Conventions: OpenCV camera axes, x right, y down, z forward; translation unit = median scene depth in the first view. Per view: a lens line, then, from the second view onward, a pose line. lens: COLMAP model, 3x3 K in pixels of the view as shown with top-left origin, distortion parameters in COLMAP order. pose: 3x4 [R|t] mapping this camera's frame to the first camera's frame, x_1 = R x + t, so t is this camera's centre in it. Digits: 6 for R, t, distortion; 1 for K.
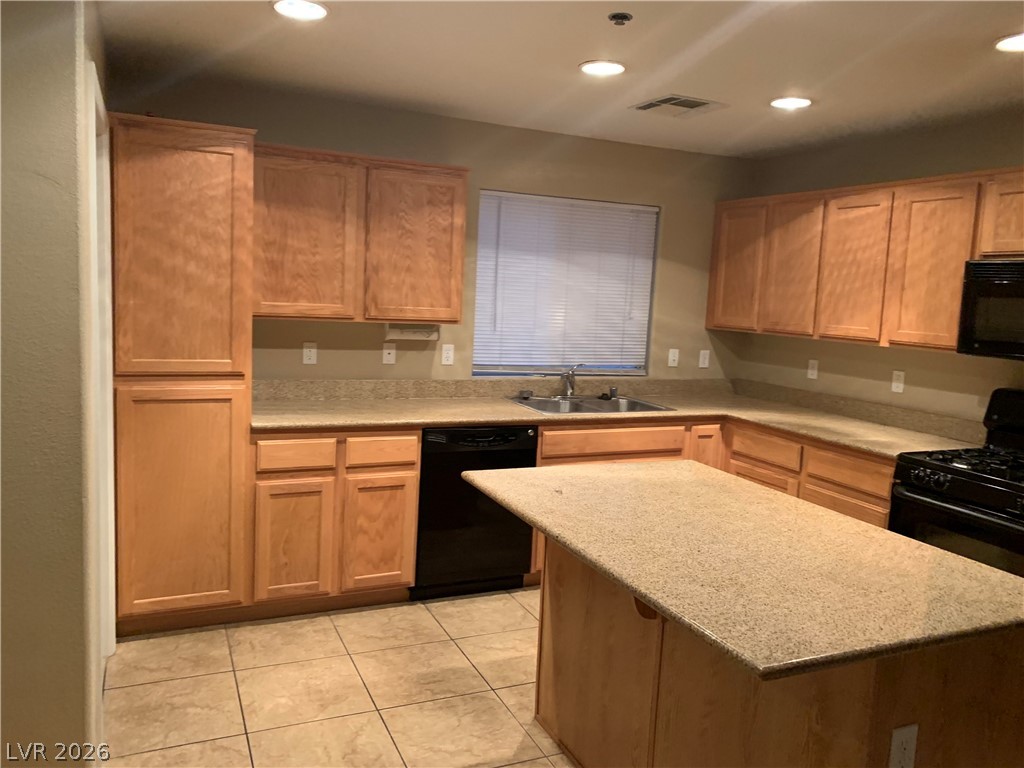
lens RADIAL K [[766.1, 0, 512.0], [0, 766.1, 384.0], [0, 0, 1]] dist [0.072950, -0.111393]
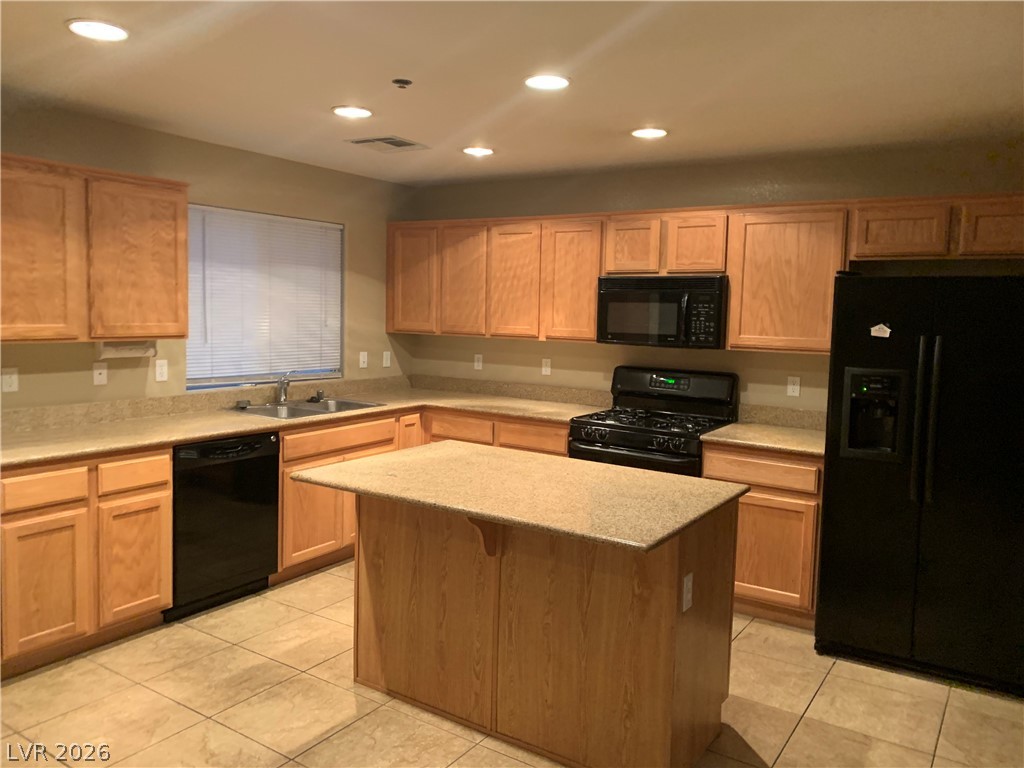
lens RADIAL K [[766.1, 0, 512.0], [0, 766.1, 384.0], [0, 0, 1]] dist [0.072950, -0.111393]
pose [[0.842376, -0.080345, 0.532867, -0.266203], [0.080792, 0.996476, 0.022528, -0.008626], [-0.532799, 0.024074, 0.845899, -0.074852]]
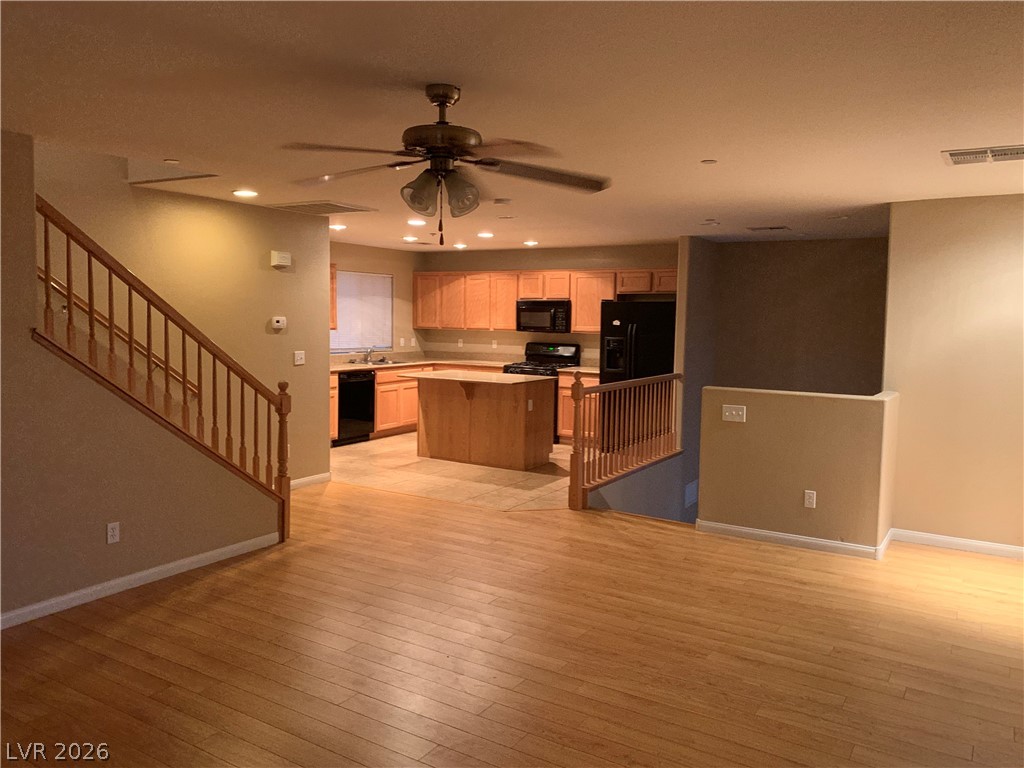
lens RADIAL K [[796.7, 0, 512.0], [0, 796.7, 384.0], [0, 0, 1]] dist [0.086532, -0.037380]
pose [[0.826571, -0.085364, 0.556322, -1.052945], [0.093507, 0.995523, 0.013826, 0.107711], [-0.555011, 0.040592, 0.830852, -1.386358]]
